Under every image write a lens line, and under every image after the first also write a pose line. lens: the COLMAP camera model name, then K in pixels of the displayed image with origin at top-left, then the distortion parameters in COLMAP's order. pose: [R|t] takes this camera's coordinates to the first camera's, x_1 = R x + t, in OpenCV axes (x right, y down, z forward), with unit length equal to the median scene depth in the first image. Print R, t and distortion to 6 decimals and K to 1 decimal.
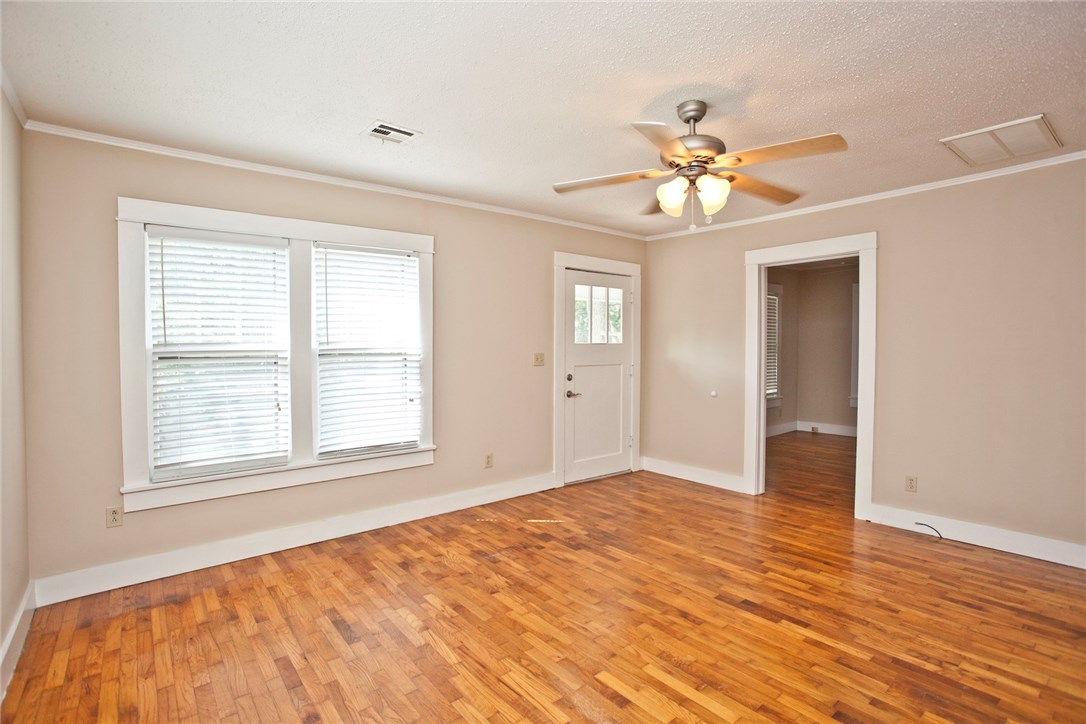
lens RADIAL K [[523.0, 0, 549.6], [0, 523.0, 364.0], [0, 0, 1]] dist [-0.063418, 0.019345]
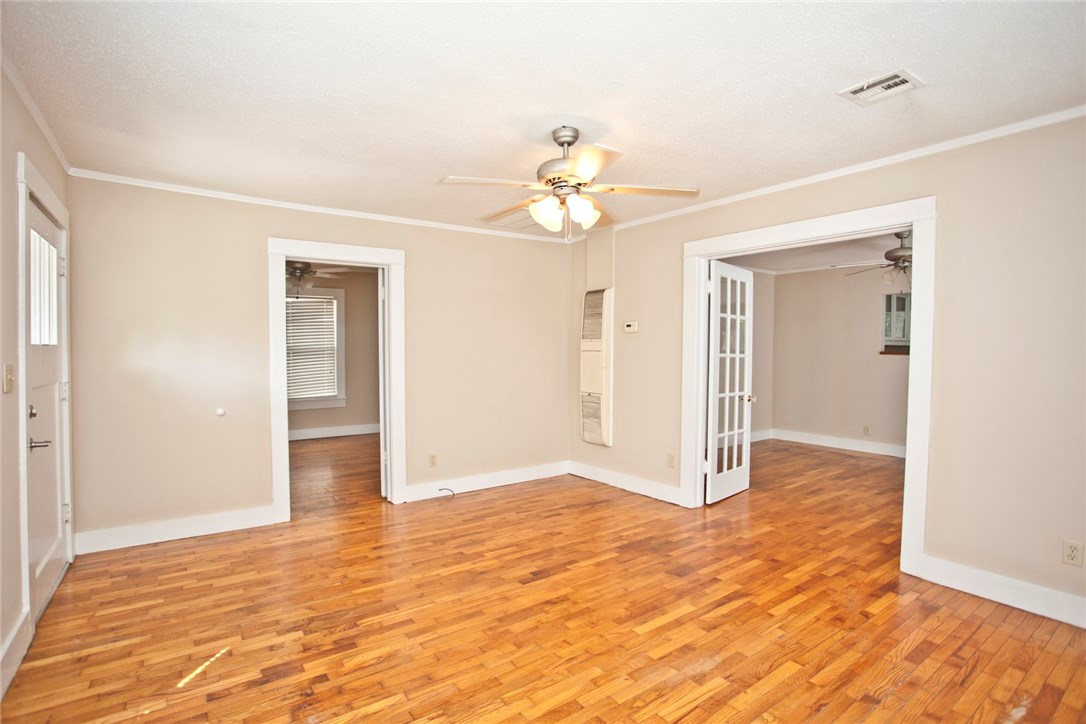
lens RADIAL K [[523.0, 0, 545.1], [0, 523.0, 364.5], [0, 0, 1]] dist [-0.063418, 0.019345]
pose [[0.063642, -0.023816, 0.997689, -0.603658], [0.031329, 0.999270, 0.021855, -0.021011], [-0.997481, 0.029866, 0.064341, 0.707185]]
